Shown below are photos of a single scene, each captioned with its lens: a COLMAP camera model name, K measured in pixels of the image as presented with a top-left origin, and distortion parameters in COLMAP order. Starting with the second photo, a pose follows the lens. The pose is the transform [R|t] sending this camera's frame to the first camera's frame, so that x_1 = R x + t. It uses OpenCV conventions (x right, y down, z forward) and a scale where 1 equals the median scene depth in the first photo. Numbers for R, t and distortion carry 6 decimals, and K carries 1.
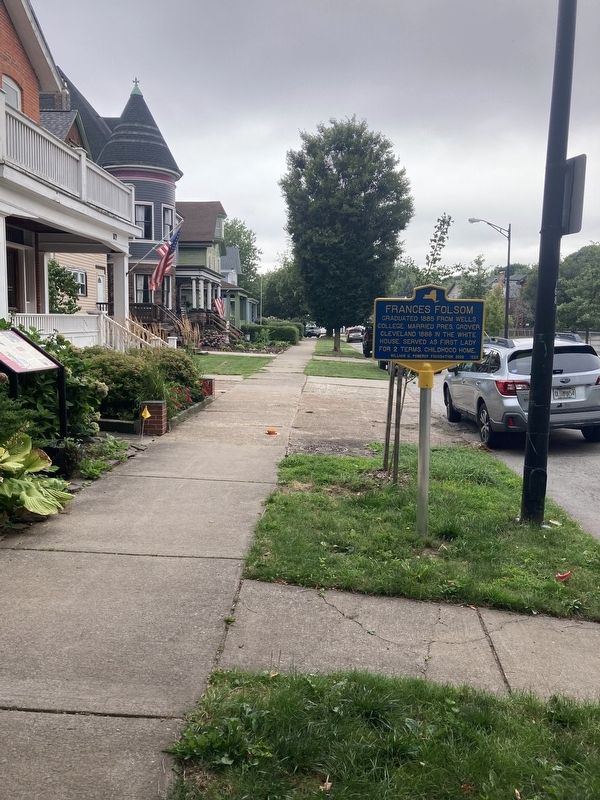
lens RADIAL K [[647.8, 0, 295.9], [0, 647.8, 401.5], [0, 0, 1]] dist [0.037988, -0.005145]
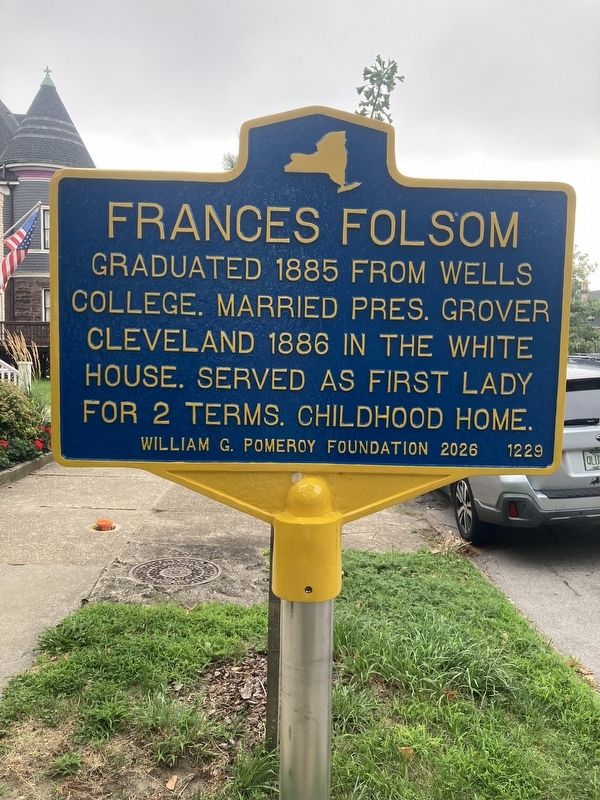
lens RADIAL K [[647.8, 0, 302.6], [0, 647.8, 399.4], [0, 0, 1]] dist [0.037988, -0.005145]
pose [[0.997134, -0.001893, 0.075638, 0.183811], [0.005158, 0.999062, -0.043000, -0.076054], [-0.075486, 0.043267, 0.996208, 0.786633]]
